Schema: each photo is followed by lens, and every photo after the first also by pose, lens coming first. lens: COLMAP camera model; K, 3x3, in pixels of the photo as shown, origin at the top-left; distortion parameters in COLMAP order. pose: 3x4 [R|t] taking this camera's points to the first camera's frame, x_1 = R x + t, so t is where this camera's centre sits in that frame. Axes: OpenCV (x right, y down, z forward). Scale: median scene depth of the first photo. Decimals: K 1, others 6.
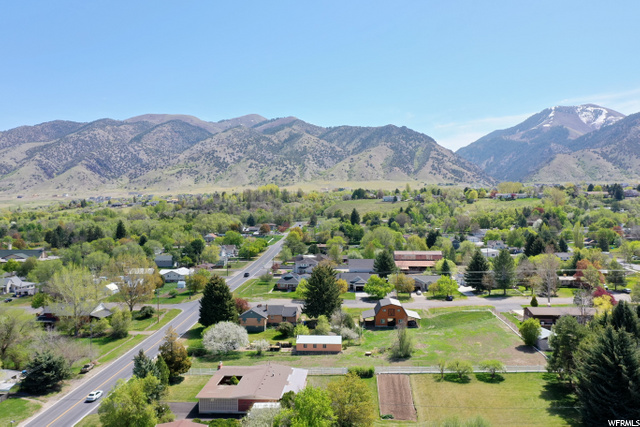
lens RADIAL K [[506.0, 0, 320.0], [0, 506.0, 213.5], [0, 0, 1]] dist [0.002564, 0.003179]
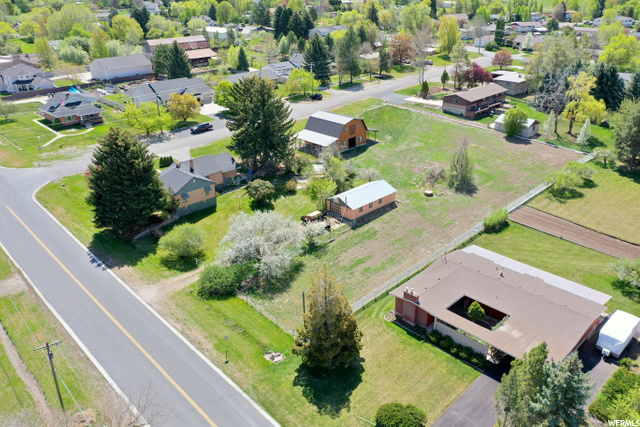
lens RADIAL K [[506.0, 0, 320.0], [0, 506.0, 213.5], [0, 0, 1]] dist [0.002564, 0.003179]
pose [[0.677555, -0.315774, 0.664234, -0.354493], [0.006316, 0.905604, 0.424078, -0.008542], [-0.735445, -0.283141, 0.615591, 0.447387]]
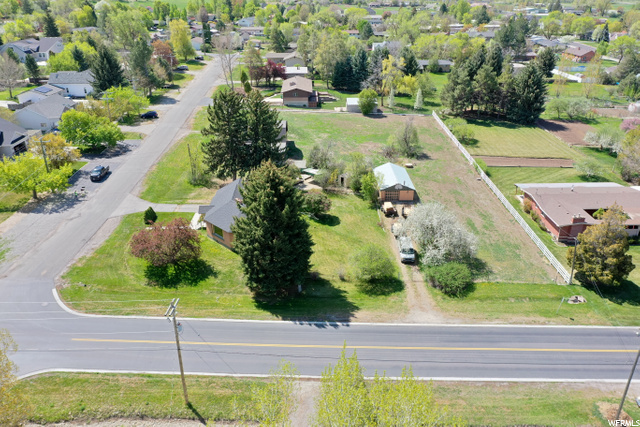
lens RADIAL K [[506.0, 0, 320.0], [0, 506.0, 213.5], [0, 0, 1]] dist [0.002564, 0.003179]
pose [[-0.072341, -0.415424, 0.906747, -0.480919], [-0.000356, 0.909139, 0.416492, -0.003128], [-0.997380, 0.029807, -0.065916, 0.832340]]
